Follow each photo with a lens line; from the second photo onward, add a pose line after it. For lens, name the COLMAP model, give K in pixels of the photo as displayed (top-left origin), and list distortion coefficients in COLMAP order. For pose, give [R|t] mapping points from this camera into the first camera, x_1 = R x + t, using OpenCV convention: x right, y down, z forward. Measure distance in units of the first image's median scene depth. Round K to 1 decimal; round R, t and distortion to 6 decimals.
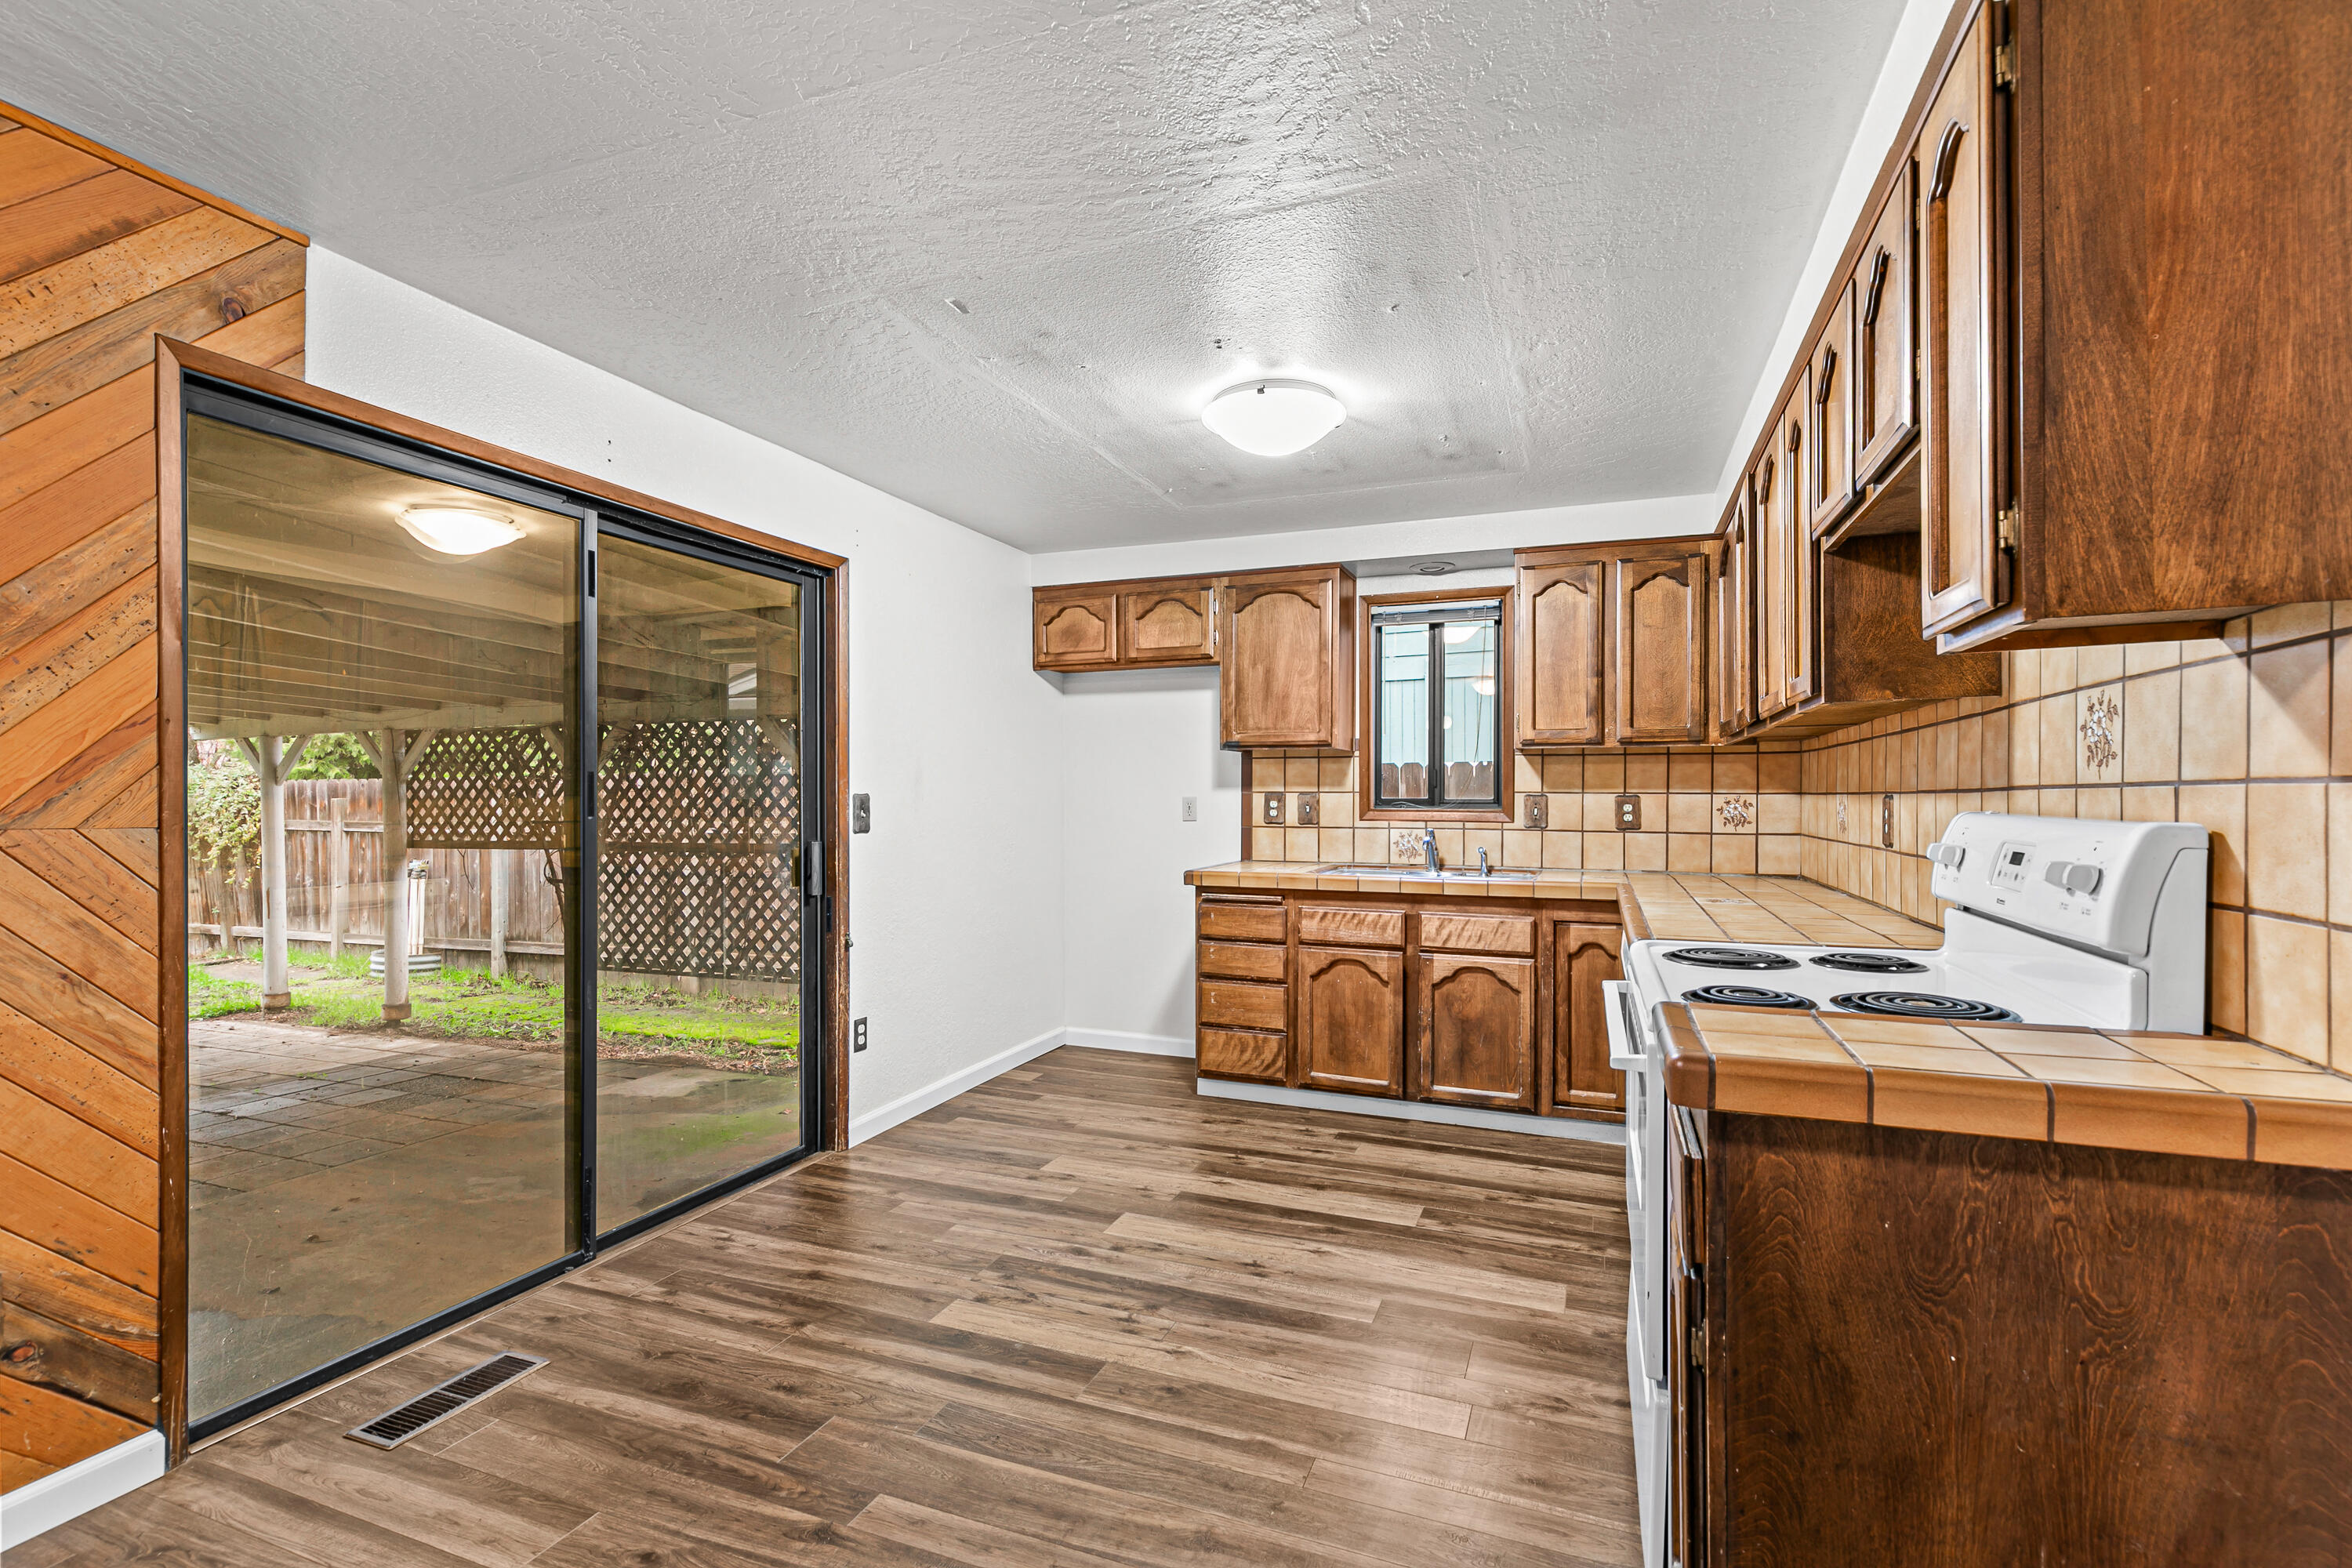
lens RADIAL K [[1025.3, 0, 1184.7], [0, 1025.3, 802.1], [0, 0, 1]] dist [0.008115, 0.000020]
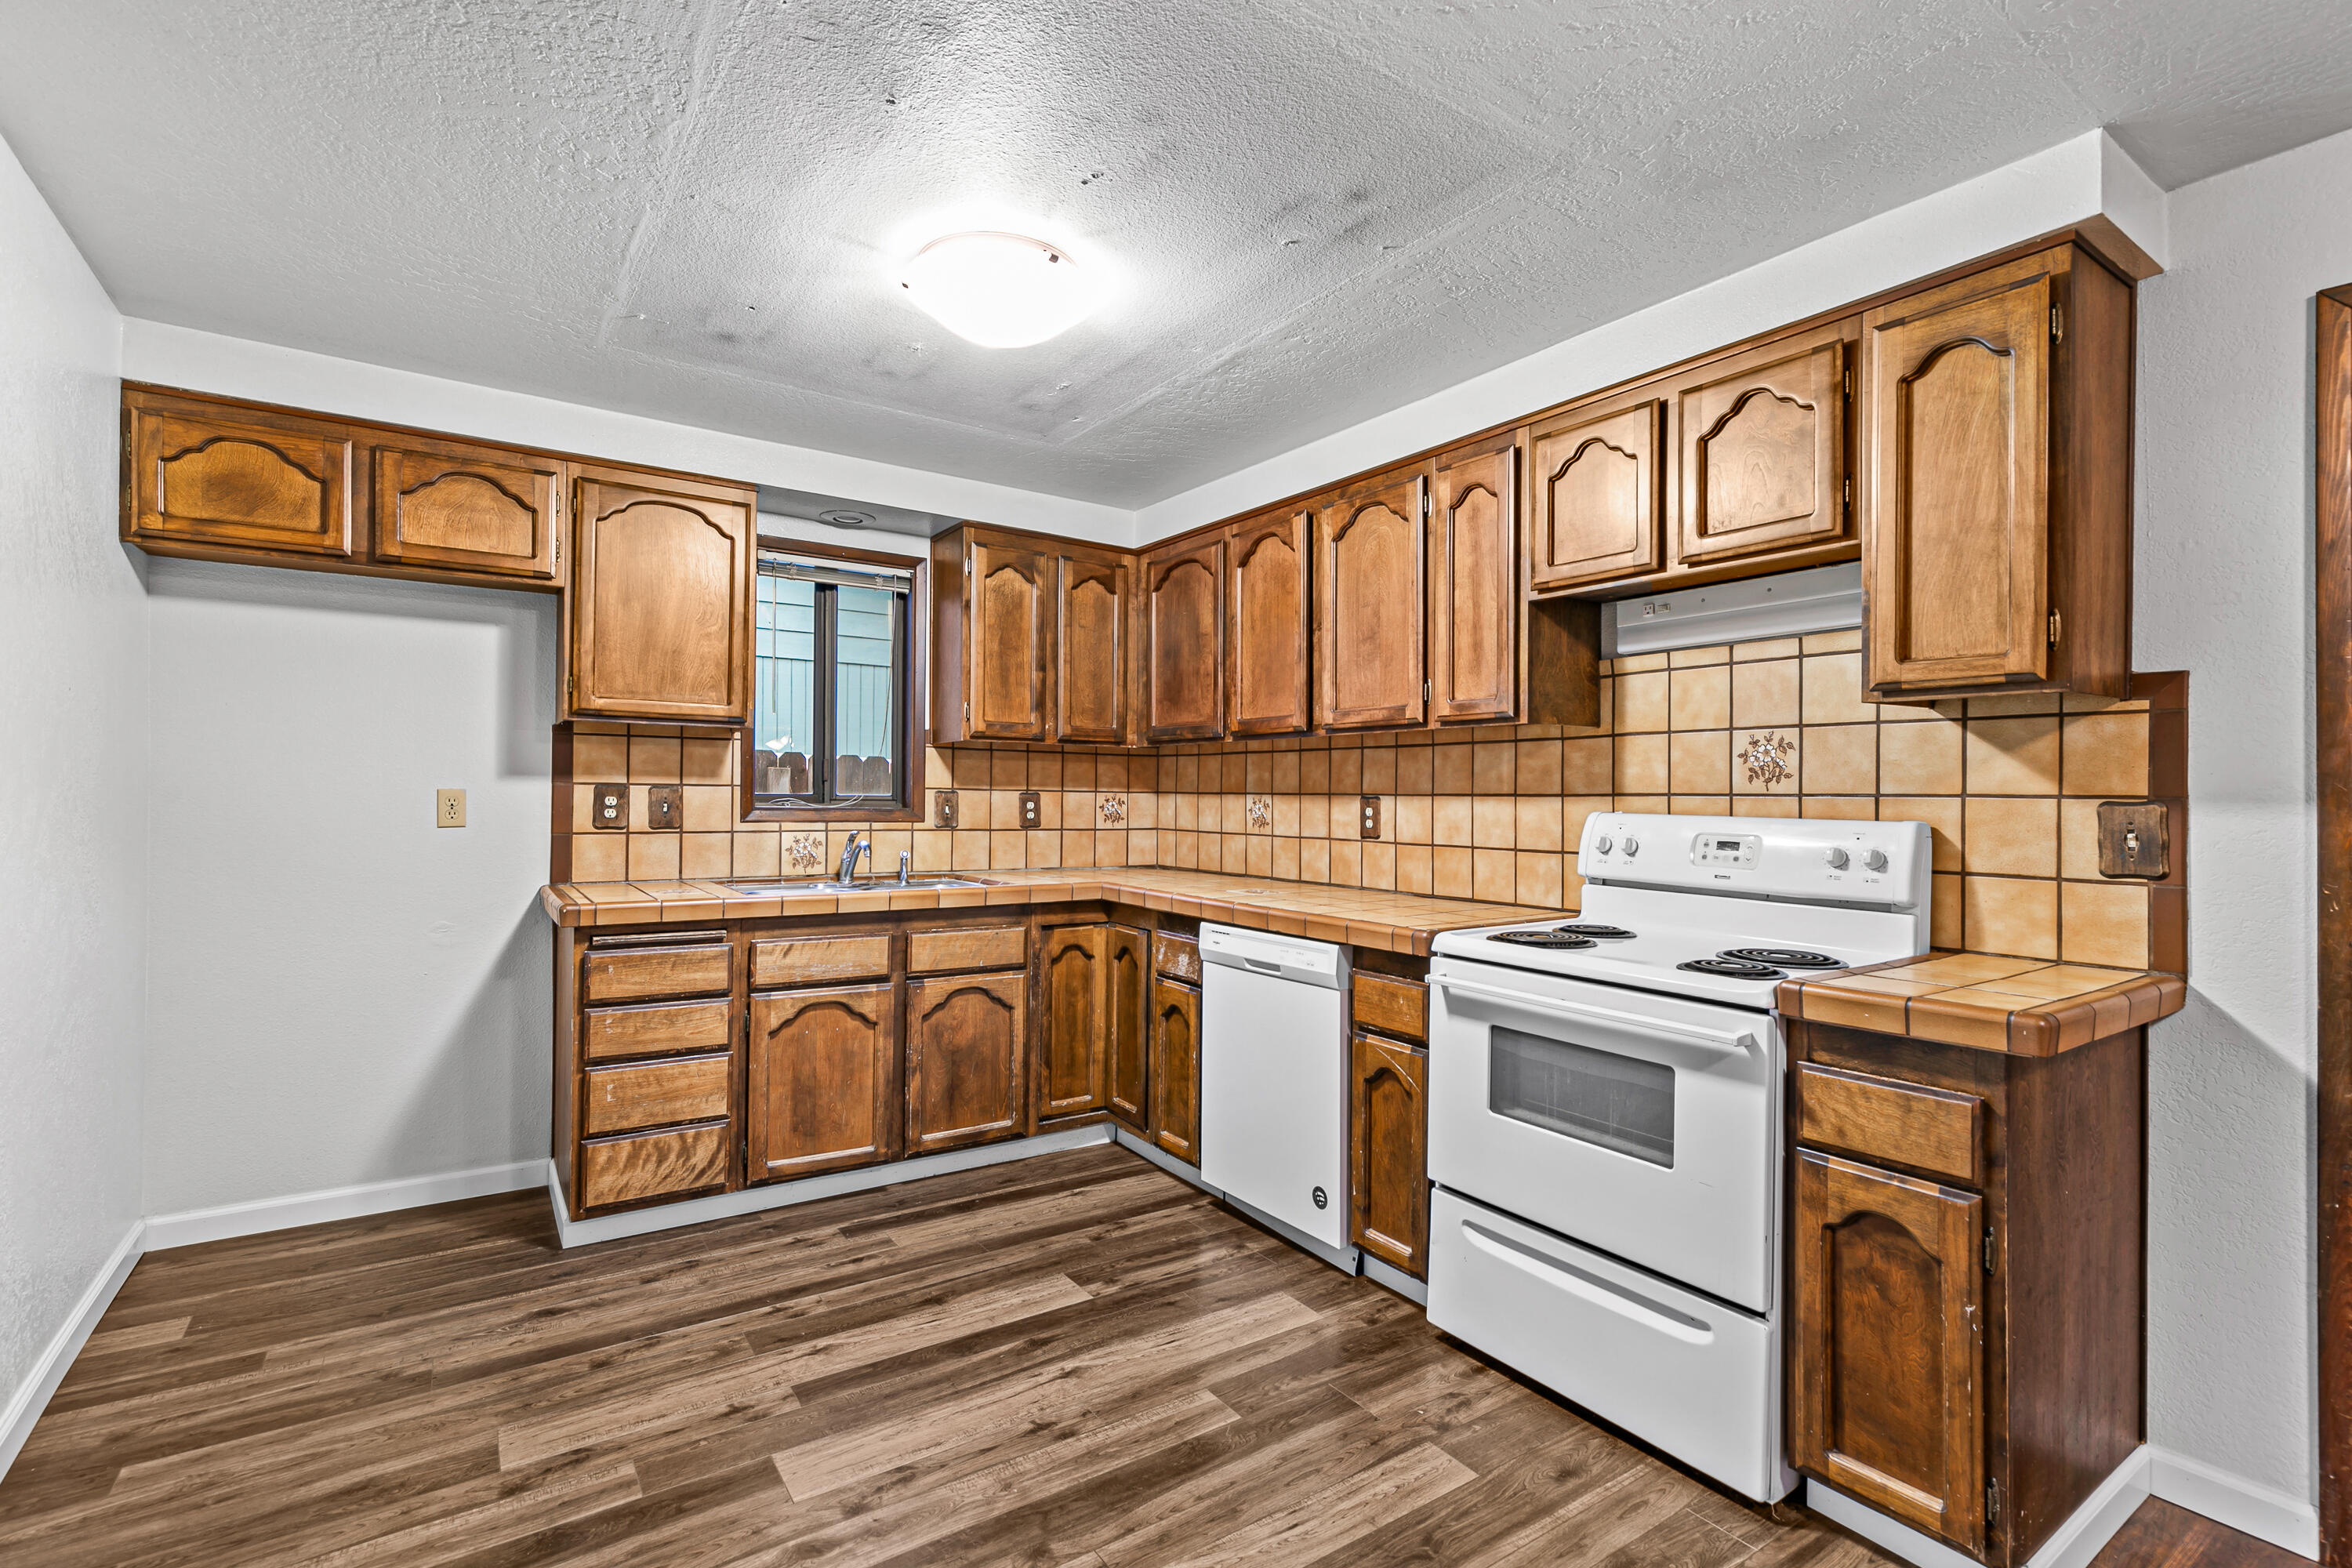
lens RADIAL K [[1052.0, 0, 1163.1], [0, 1052.0, 789.3], [0, 0, 1]] dist [0.006562, -0.000348]
pose [[0.579580, 0.009295, 0.814862, -0.362797], [-0.005499, 0.999957, -0.007495, -0.003629], [-0.814897, -0.000137, 0.579606, 0.348578]]
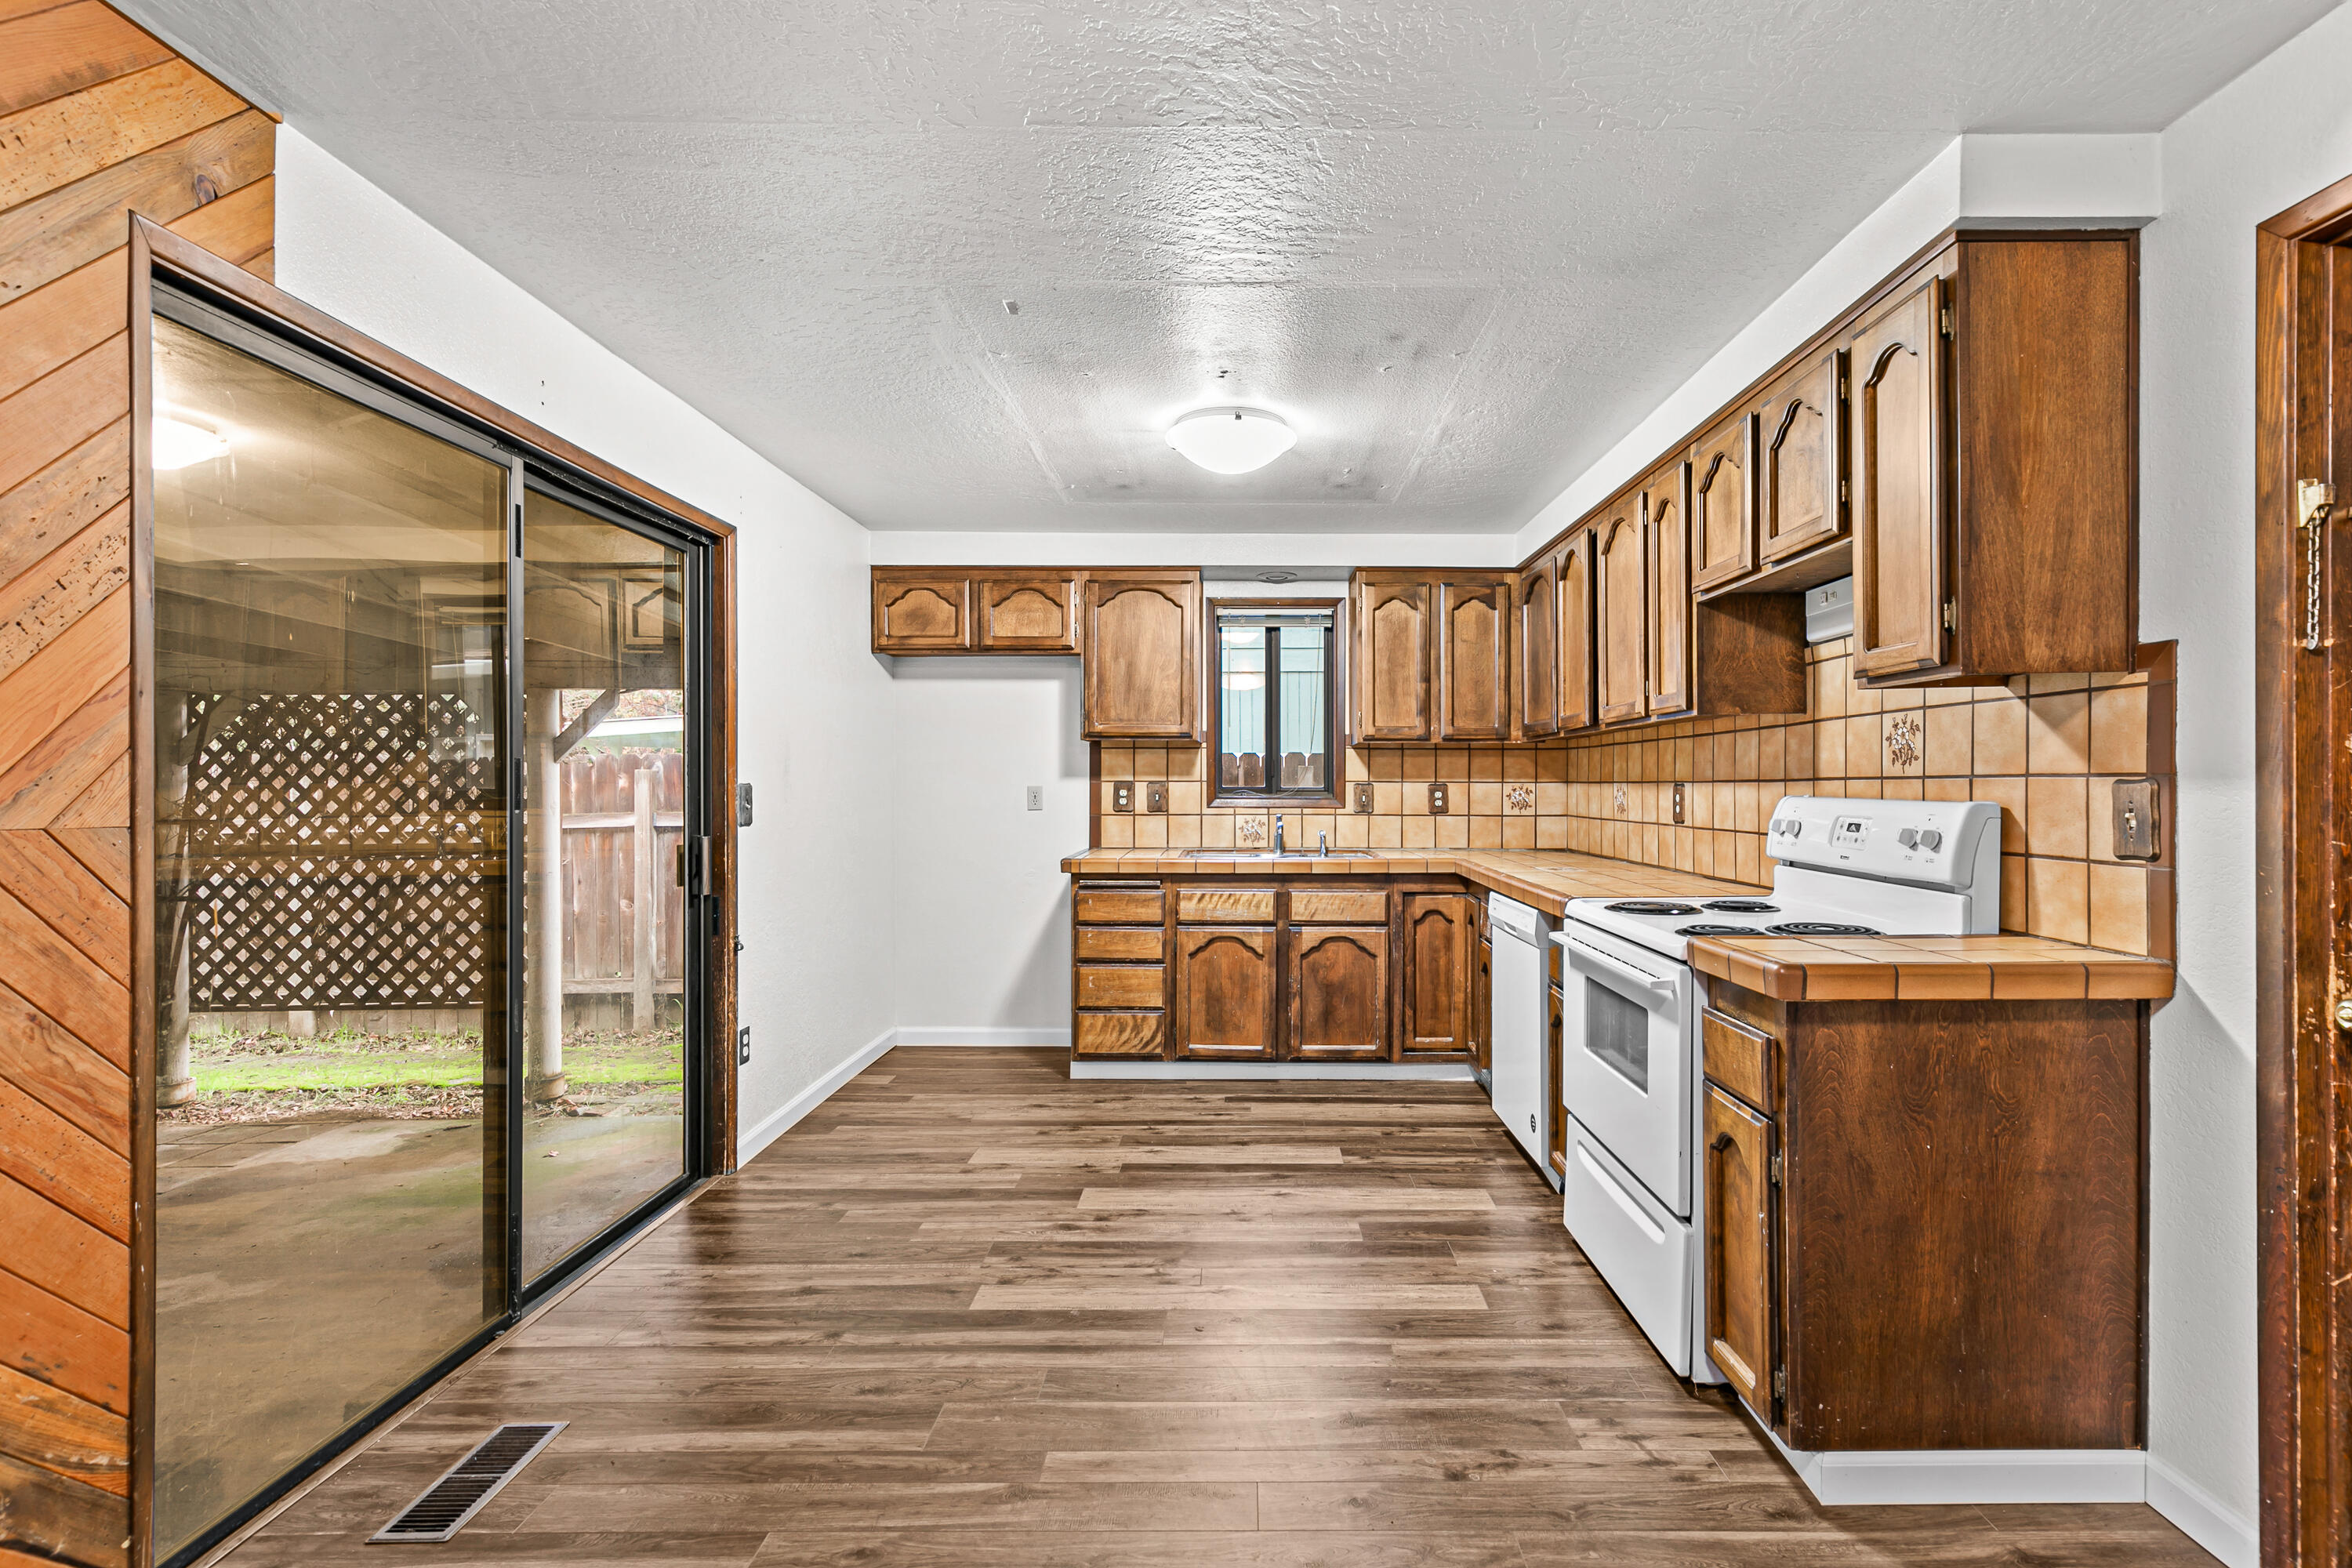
lens RADIAL K [[1046.8, 0, 1232.2], [0, 1046.8, 787.7], [0, 0, 1]] dist [0.009775, -0.000448]
pose [[0.934794, -0.002120, 0.355183, -0.237627], [0.003150, 0.999992, -0.002322, -0.000512], [-0.355176, 0.003290, 0.934794, -0.033205]]
